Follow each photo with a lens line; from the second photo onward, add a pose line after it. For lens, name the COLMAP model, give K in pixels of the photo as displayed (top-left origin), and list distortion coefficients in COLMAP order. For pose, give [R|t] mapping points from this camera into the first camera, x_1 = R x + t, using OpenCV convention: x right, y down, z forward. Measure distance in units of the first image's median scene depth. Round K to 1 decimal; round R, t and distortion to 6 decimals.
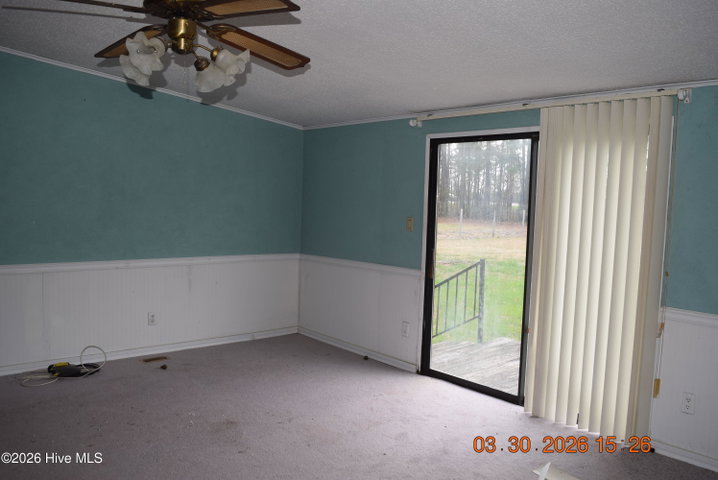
lens RADIAL K [[560.5, 0, 359.0], [0, 560.5, 240.0], [0, 0, 1]] dist [-0.069631, -0.000796]
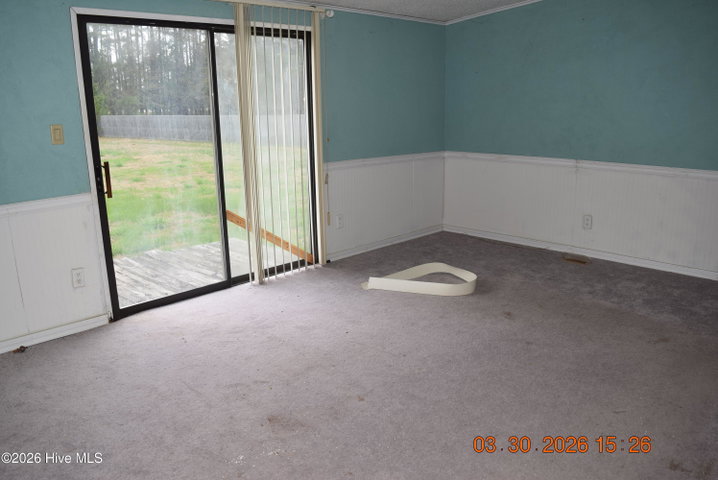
lens RADIAL K [[560.5, 0, 359.0], [0, 560.5, 240.0], [0, 0, 1]] dist [-0.069631, -0.000796]
pose [[-0.052790, -0.269191, 0.961639, -0.744149], [0.091371, 0.957640, 0.273087, -0.064691], [-0.994417, 0.102282, -0.025958, 0.766469]]
